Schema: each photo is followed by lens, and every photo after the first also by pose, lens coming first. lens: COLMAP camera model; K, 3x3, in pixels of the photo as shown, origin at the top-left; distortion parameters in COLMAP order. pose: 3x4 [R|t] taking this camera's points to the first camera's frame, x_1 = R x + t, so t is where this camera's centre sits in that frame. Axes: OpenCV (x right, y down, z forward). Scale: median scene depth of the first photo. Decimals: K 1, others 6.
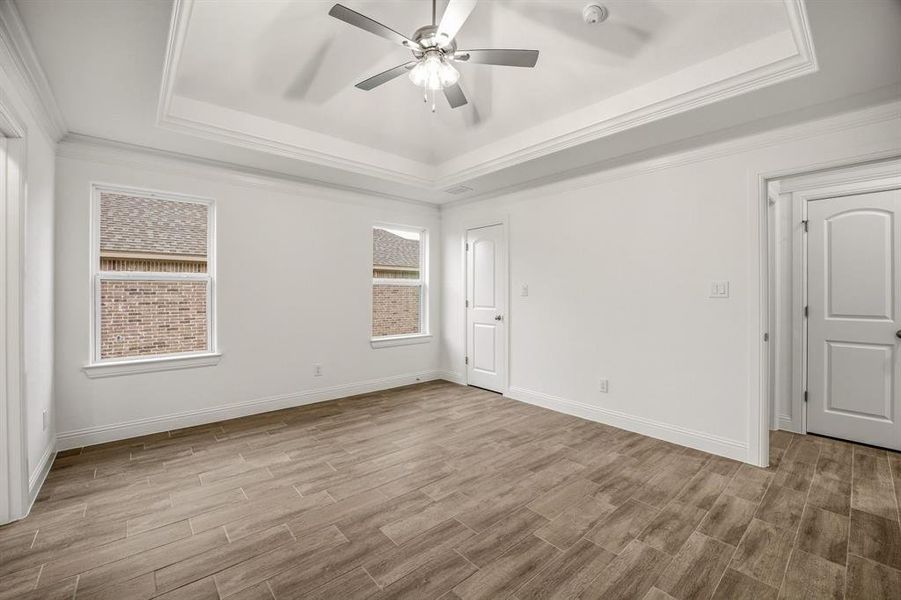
lens RADIAL K [[371.7, 0, 451.3], [0, 371.7, 292.6], [0, 0, 1]] dist [-0.023370, -0.000231]
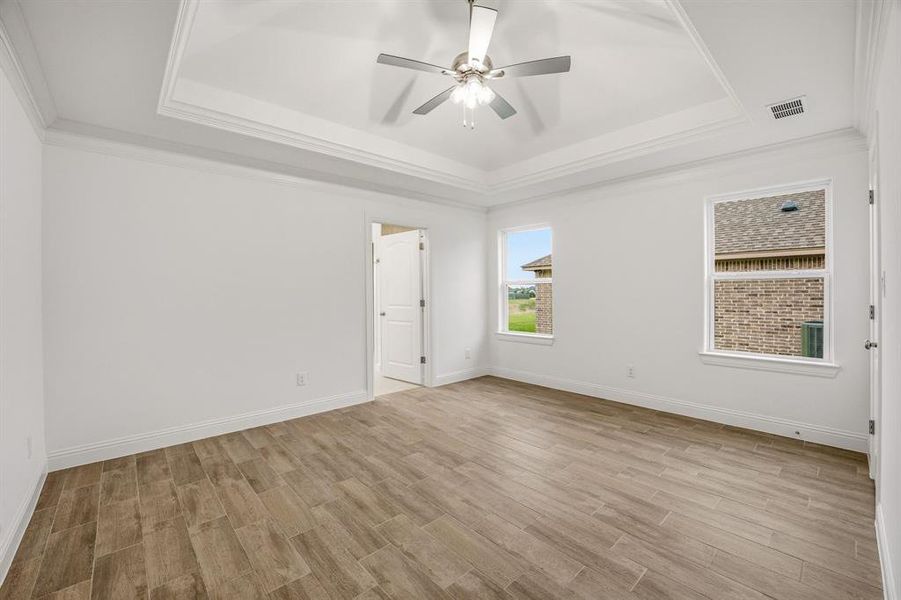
lens RADIAL K [[371.7, 0, 451.3], [0, 371.7, 292.6], [0, 0, 1]] dist [-0.023370, -0.000231]
pose [[0.023602, 0.000188, -0.999721, 0.778315], [0.004402, 0.999990, 0.000292, 0.001075], [0.999712, -0.004408, 0.023601, 0.663915]]
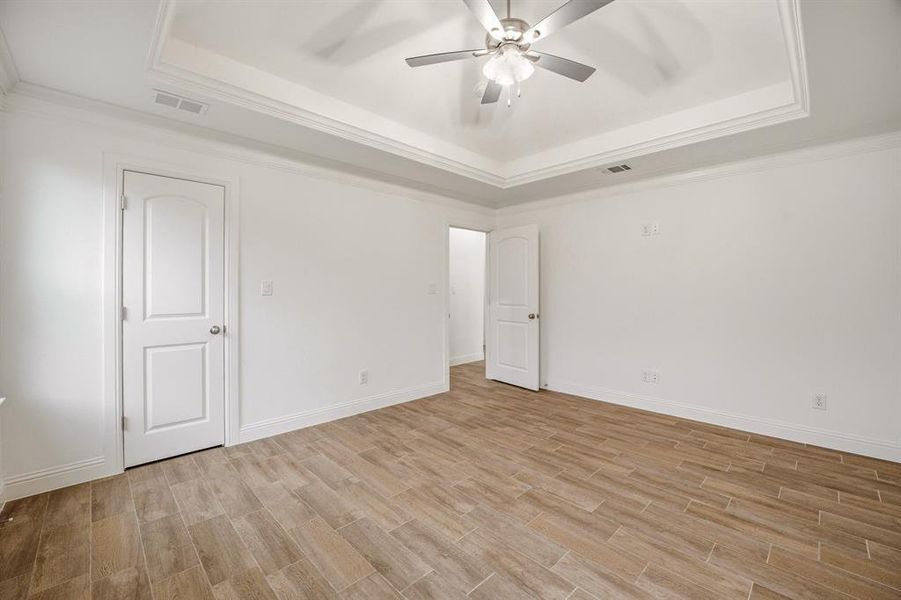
lens RADIAL K [[381.3, 0, 448.6], [0, 381.3, 288.0], [0, 0, 1]] dist [-0.006558, -0.000490]
pose [[-0.053793, 0.000218, 0.998552, -0.773179], [-0.000596, 1.000000, -0.000250, -0.006933], [-0.998552, -0.000609, -0.053793, 0.891276]]
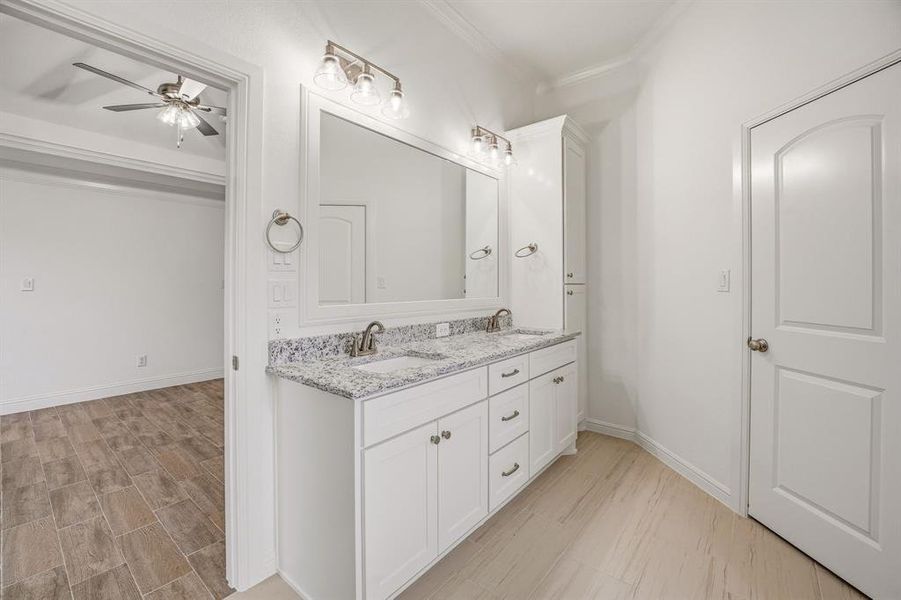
lens RADIAL K [[371.7, 0, 451.3], [0, 371.7, 292.6], [0, 0, 1]] dist [-0.023370, -0.000231]
pose [[-0.181782, -0.021595, 0.983102, -1.098624], [0.000464, 0.999757, 0.022047, -0.010804], [-0.983339, 0.004464, -0.181728, 0.202928]]
